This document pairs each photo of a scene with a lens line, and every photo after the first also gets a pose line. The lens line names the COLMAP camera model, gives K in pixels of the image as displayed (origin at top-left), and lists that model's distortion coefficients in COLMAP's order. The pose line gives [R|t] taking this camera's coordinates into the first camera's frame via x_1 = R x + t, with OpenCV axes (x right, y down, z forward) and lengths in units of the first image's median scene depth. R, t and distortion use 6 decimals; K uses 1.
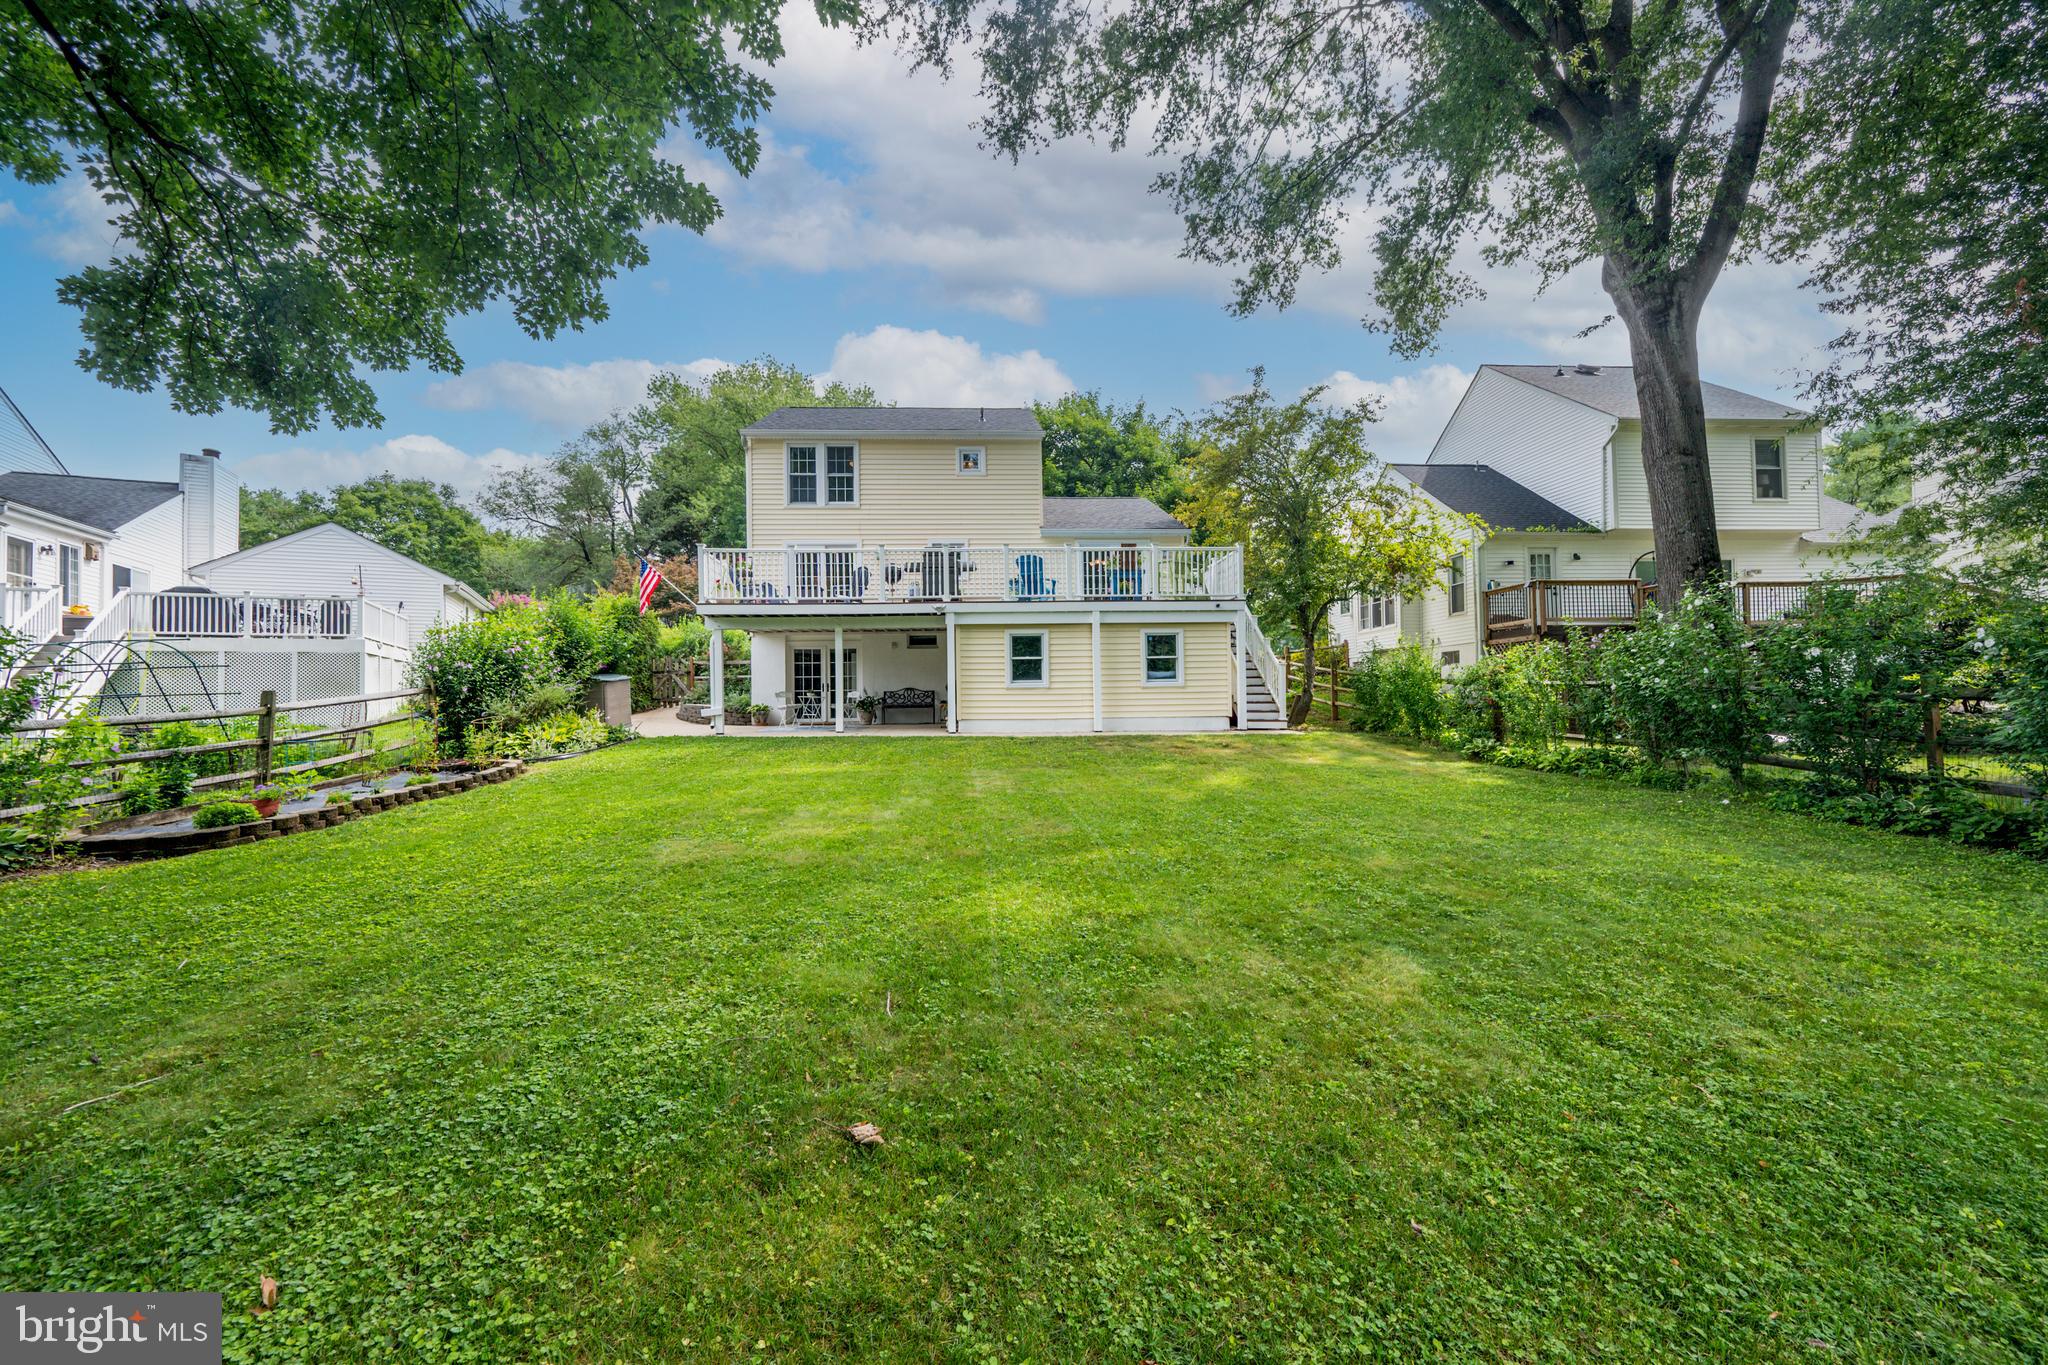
lens RADIAL K [[820.9, 0, 1025.6], [0, 820.9, 684.5], [0, 0, 1]] dist [-0.004697, -0.000583]
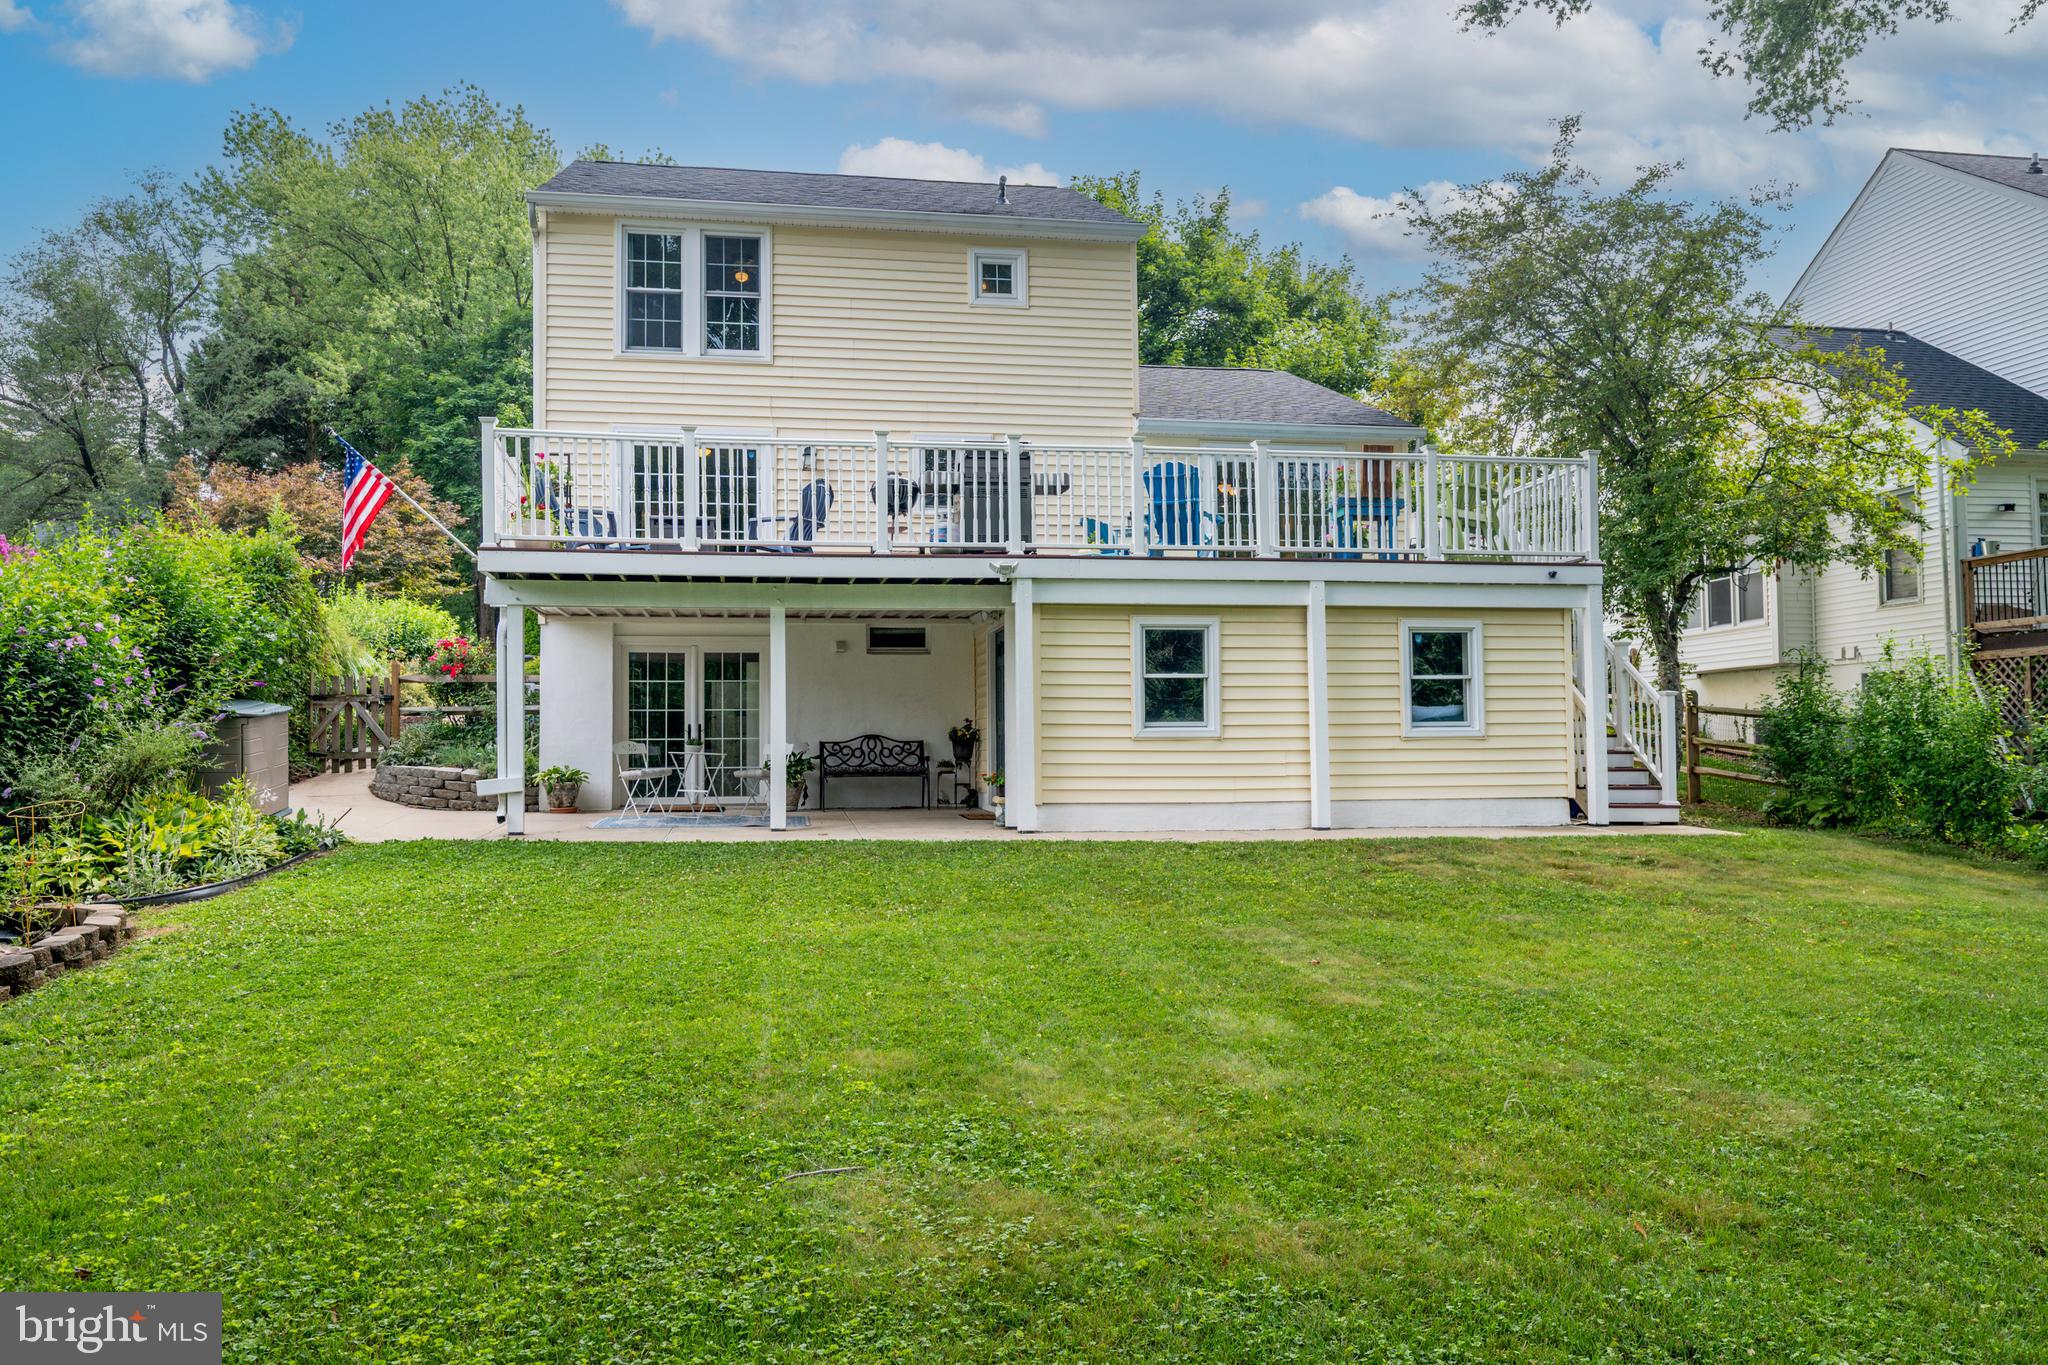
lens RADIAL K [[1466.9, 0, 1019.4], [0, 1466.9, 684.1], [0, 0, 1]] dist [-0.008615, 0.004332]
pose [[0.994145, 0.010659, 0.107526, -0.151505], [-0.007632, 0.999564, -0.028522, -0.001695], [-0.107783, 0.027534, 0.993793, 0.129541]]
